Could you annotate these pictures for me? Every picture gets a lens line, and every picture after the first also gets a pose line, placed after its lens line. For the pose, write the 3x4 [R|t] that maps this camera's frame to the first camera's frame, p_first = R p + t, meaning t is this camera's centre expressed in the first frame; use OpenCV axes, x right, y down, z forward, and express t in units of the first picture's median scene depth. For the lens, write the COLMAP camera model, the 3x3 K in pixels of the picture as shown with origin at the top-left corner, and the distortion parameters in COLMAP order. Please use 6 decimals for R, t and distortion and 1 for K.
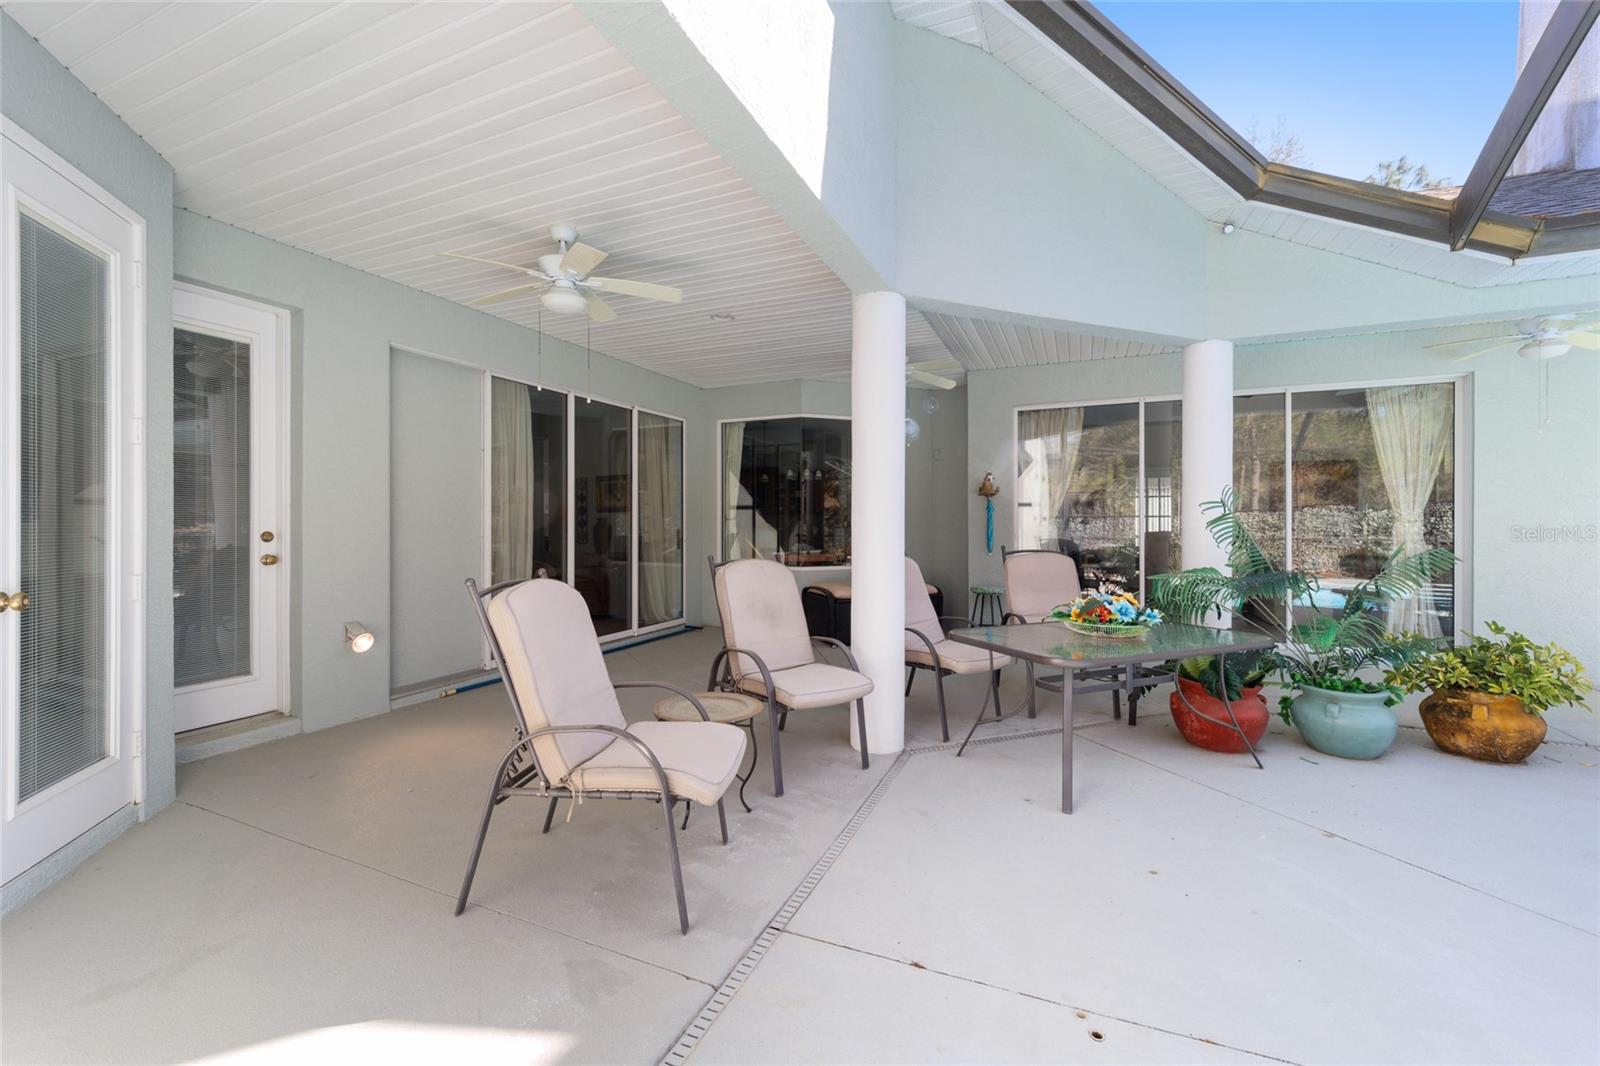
lens RADIAL K [[638.1, 0, 793.3], [0, 638.1, 527.6], [0, 0, 1]] dist [-0.000872, -0.000920]
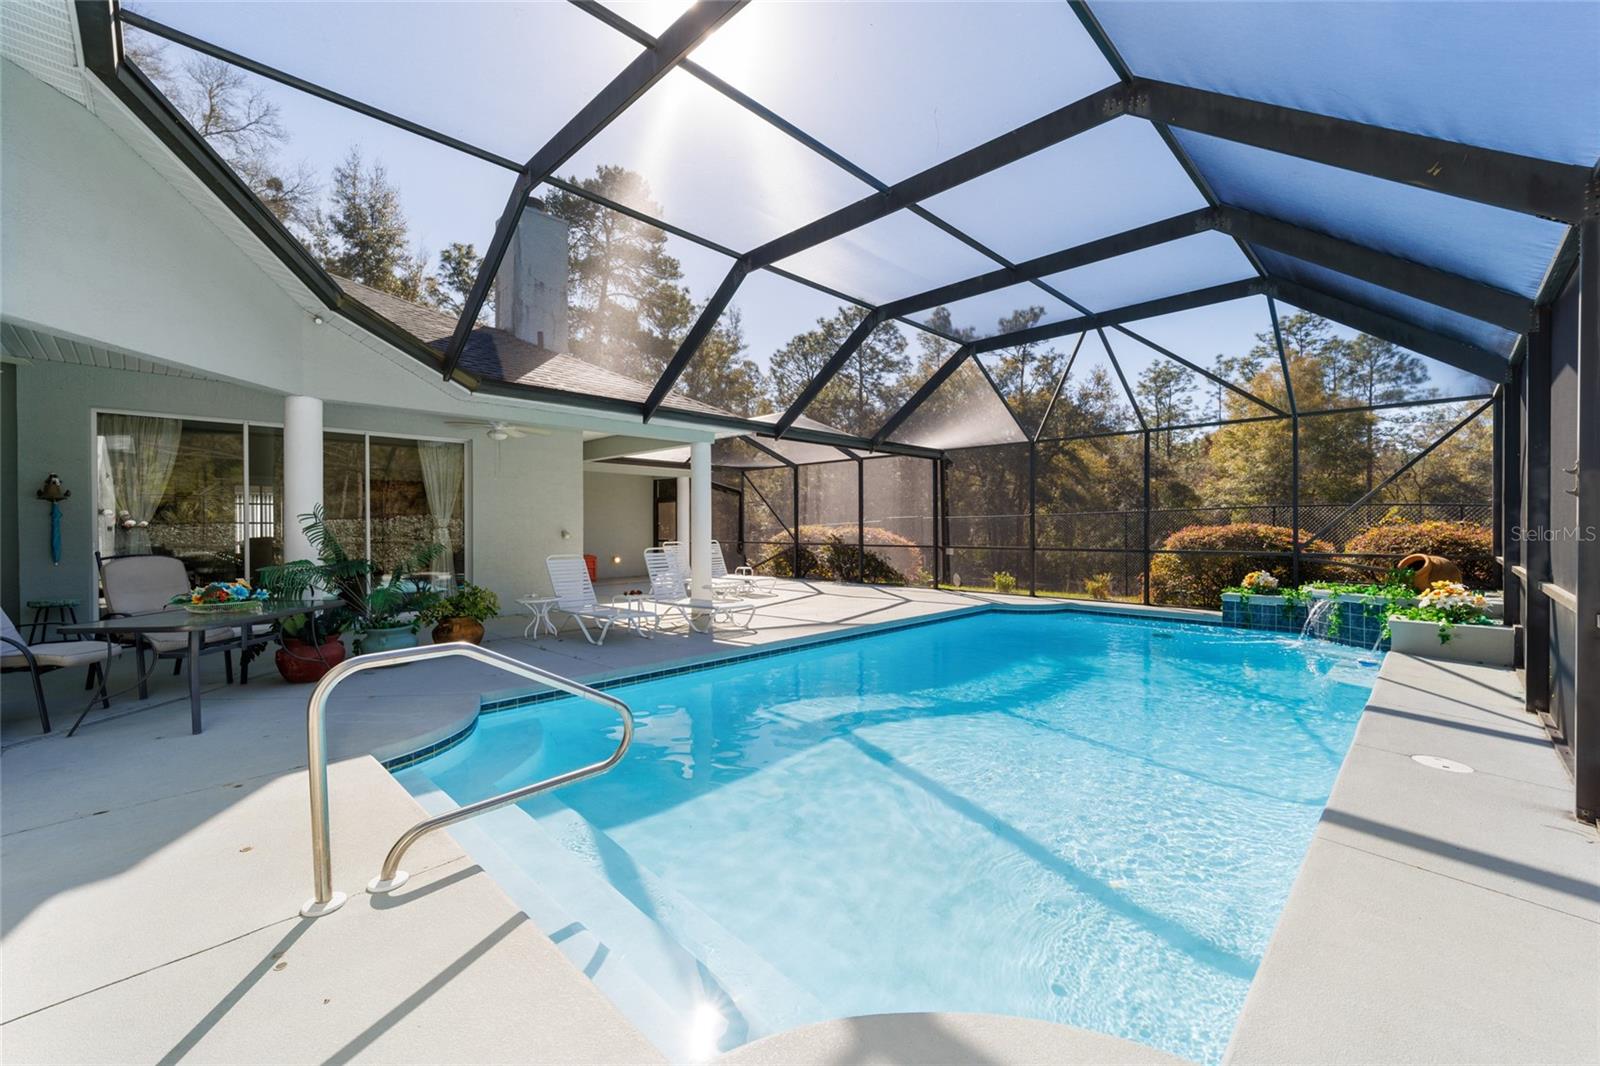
lens RADIAL K [[638.1, 0, 793.3], [0, 638.1, 527.6], [0, 0, 1]] dist [-0.000872, -0.000920]
pose [[0.343850, -0.001614, 0.939023, -0.304587], [0.009716, 0.999951, -0.001839, 0.002248], [-0.938974, 0.009756, 0.343849, -0.505056]]
